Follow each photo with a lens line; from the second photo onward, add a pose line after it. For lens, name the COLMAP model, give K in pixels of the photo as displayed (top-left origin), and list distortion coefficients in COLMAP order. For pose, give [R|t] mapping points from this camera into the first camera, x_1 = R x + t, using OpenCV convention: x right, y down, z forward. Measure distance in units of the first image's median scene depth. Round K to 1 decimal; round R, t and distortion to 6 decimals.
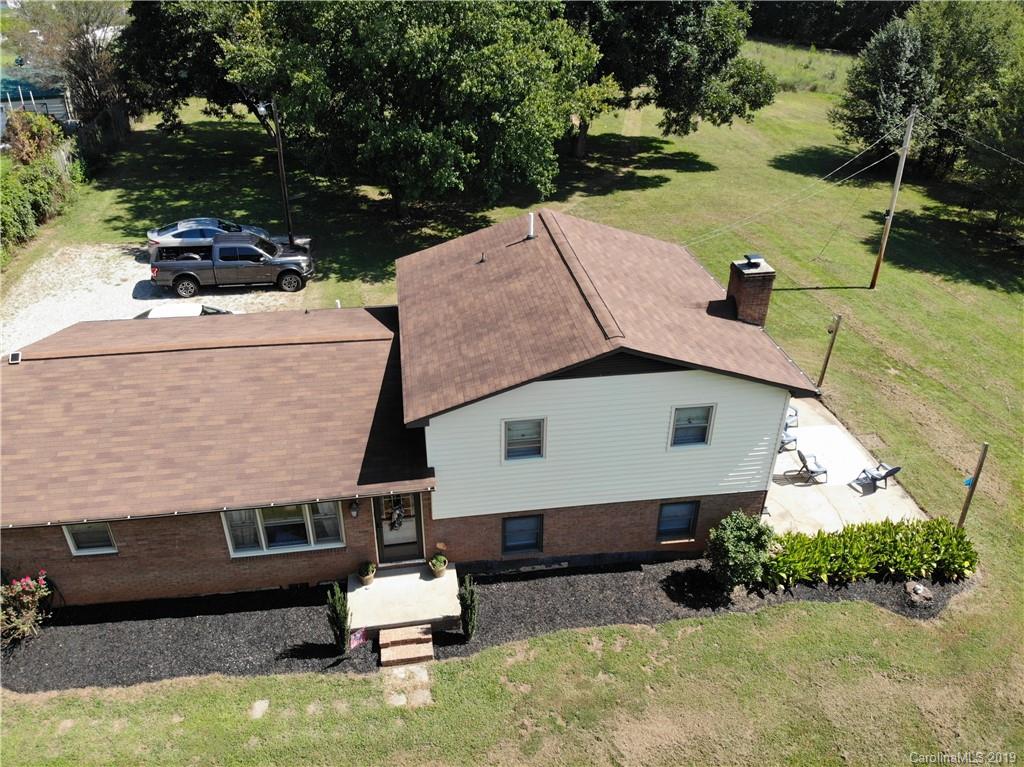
lens RADIAL K [[757.6, 0, 513.3], [0, 757.6, 366.3], [0, 0, 1]] dist [0.051150, -0.159258]
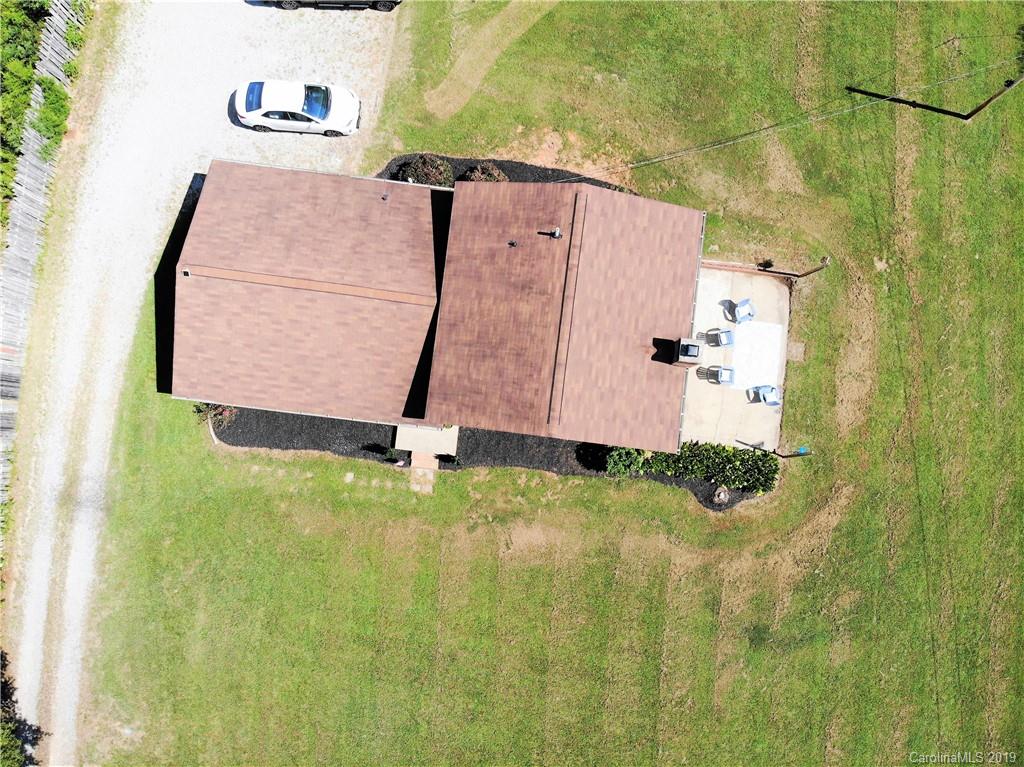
lens RADIAL K [[742.6, 0, 512.5], [0, 742.6, 367.9], [0, 0, 1]] dist [0.184892, -0.438902]
pose [[0.961904, 0.272182, -0.025625, 0.053294], [-0.138346, 0.565469, 0.813084, -1.231835], [0.235797, -0.778564, 0.581582, 0.131643]]
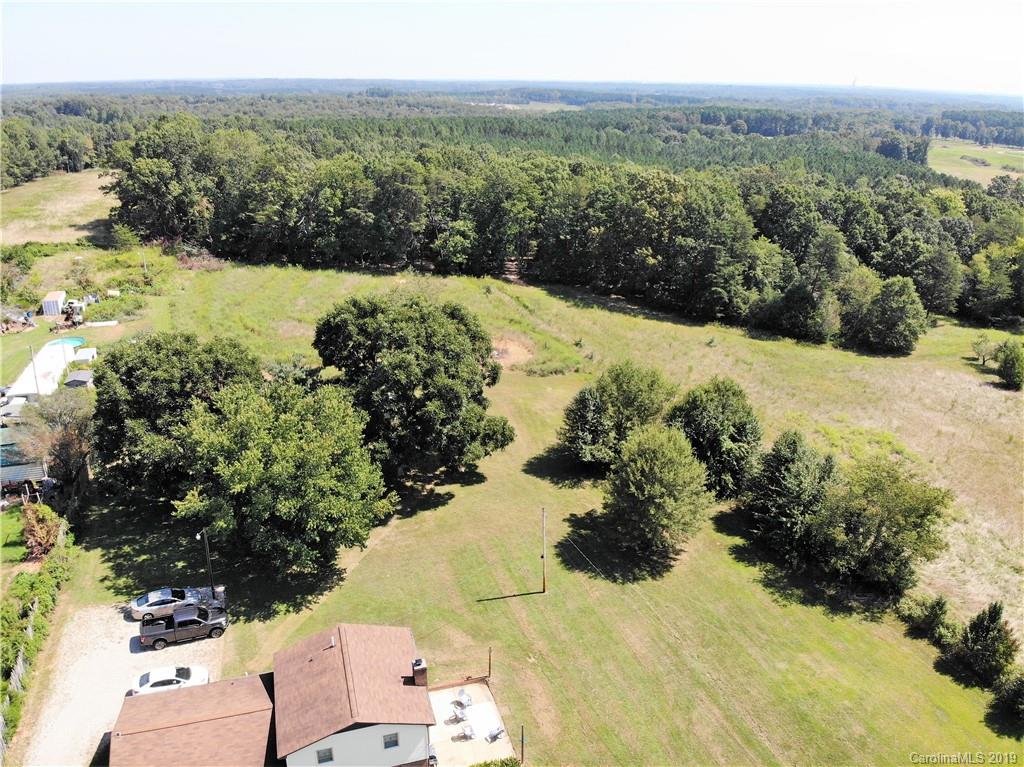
lens RADIAL K [[757.6, 0, 513.3], [0, 757.6, 366.3], [0, 0, 1]] dist [0.051150, -0.159258]
pose [[0.988794, -0.054372, 0.139033, 0.346824], [0.075878, 0.985092, -0.154391, -0.731141], [-0.128566, 0.163211, 0.978178, -1.761795]]
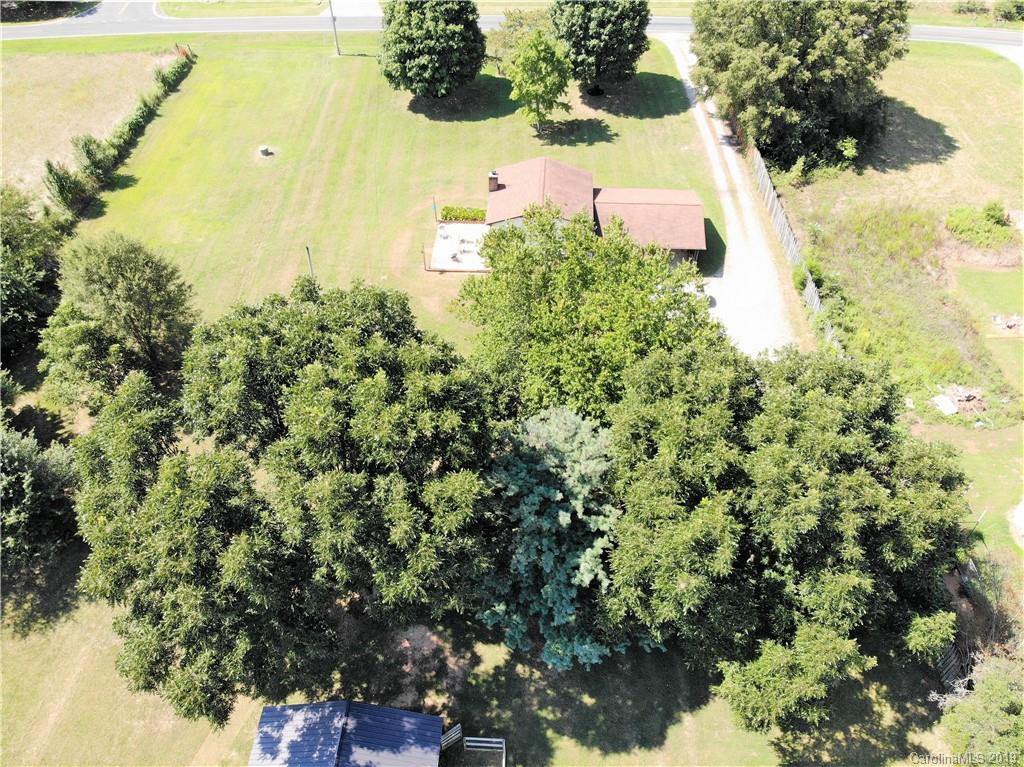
lens RADIAL K [[784.3, 0, 526.1], [0, 784.3, 341.7], [0, 0, 1]] dist [0.046249, -0.178154]
pose [[-0.979853, -0.153373, 0.127927, -0.442726], [0.076922, 0.301305, 0.950420, -3.574284], [-0.184314, 0.941112, -0.283437, 2.916770]]
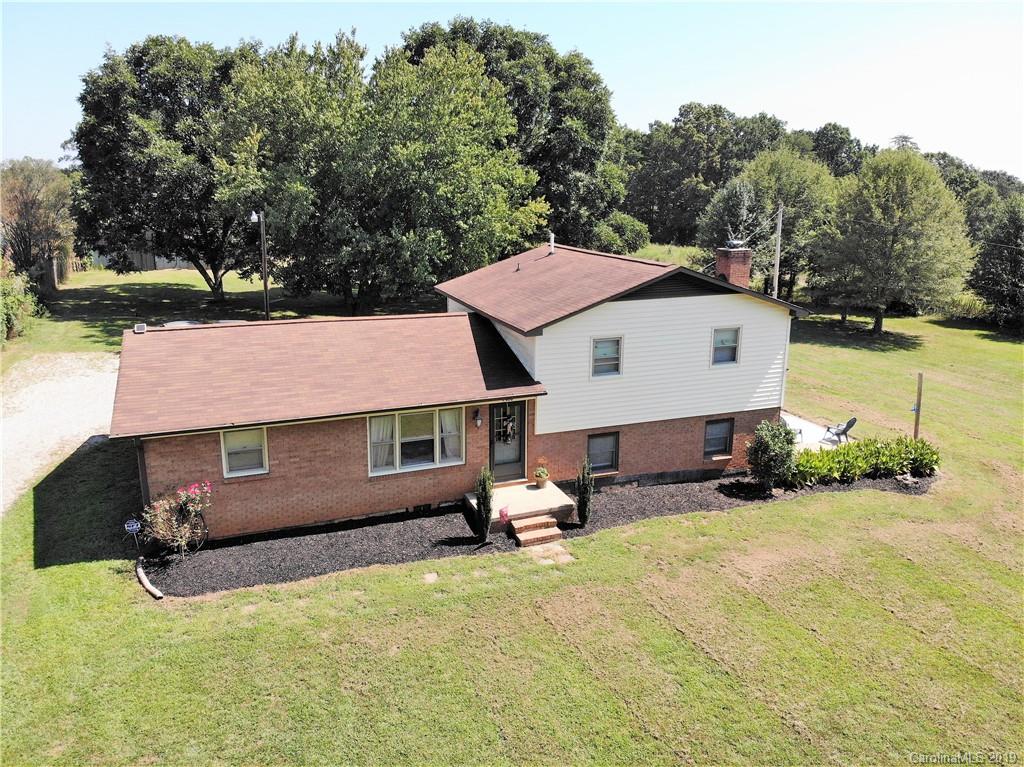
lens RADIAL K [[751.6, 0, 514.8], [0, 751.6, 367.7], [0, 0, 1]] dist [0.094069, -0.230740]
pose [[0.976060, -0.055358, 0.210337, -0.370465], [0.112203, 0.956609, -0.268903, 0.403859], [-0.186324, 0.286066, 0.939920, -0.120706]]
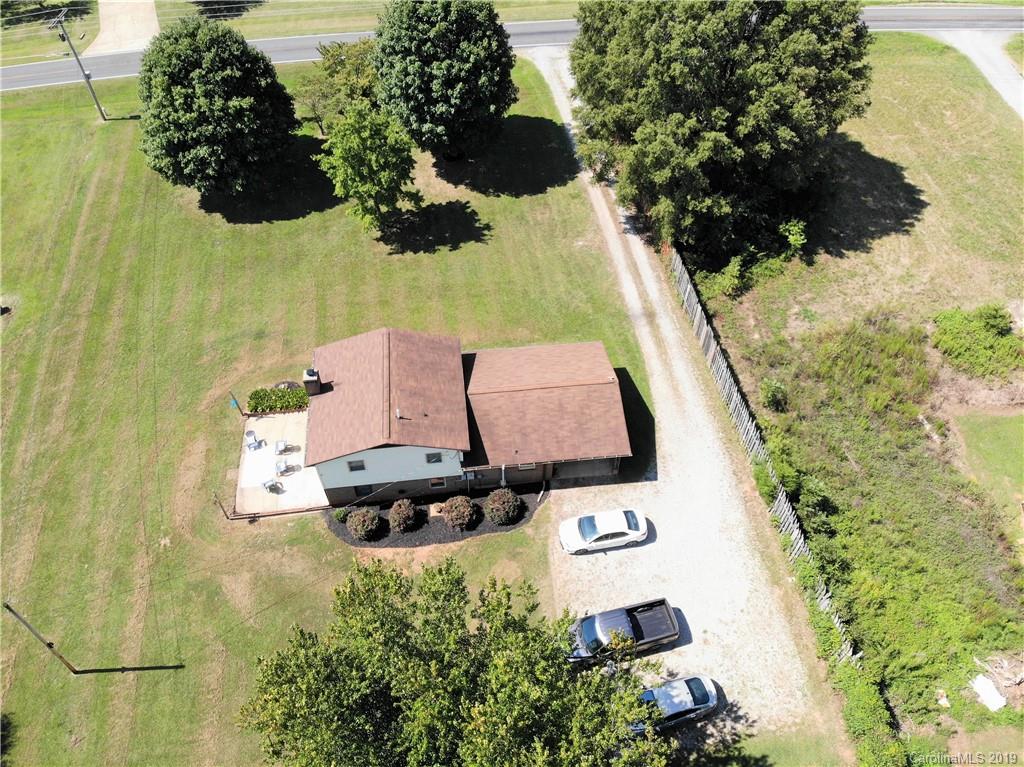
lens RADIAL K [[778.4, 0, 526.2], [0, 778.4, 351.4], [0, 0, 1]] dist [0.106028, -0.288072]
pose [[-0.999190, -0.040232, -0.001126, -0.367580], [-0.009185, 0.200701, 0.979610, -2.697278], [-0.039186, 0.978826, -0.200907, 1.481313]]
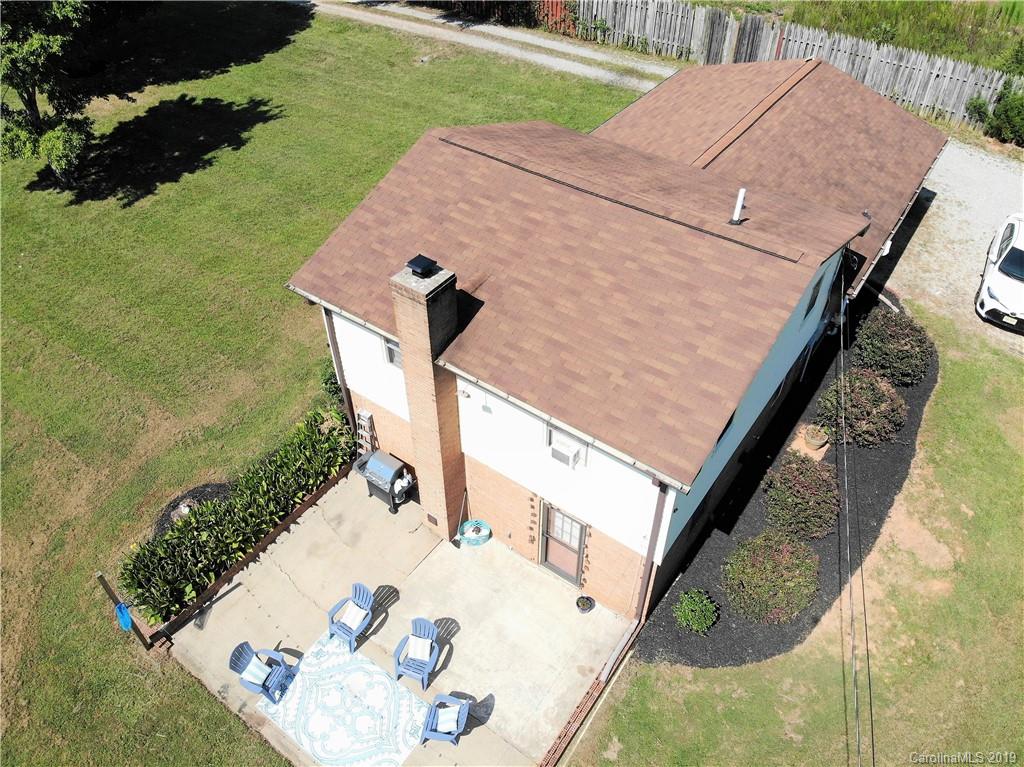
lens RADIAL K [[757.6, 0, 513.3], [0, 757.6, 366.3], [0, 0, 1]] dist [0.051150, -0.159258]
pose [[-0.699720, 0.479798, -0.529326, 0.696570], [-0.363981, 0.398130, 0.842027, -0.744111], [0.614743, 0.781848, -0.103943, 1.260460]]
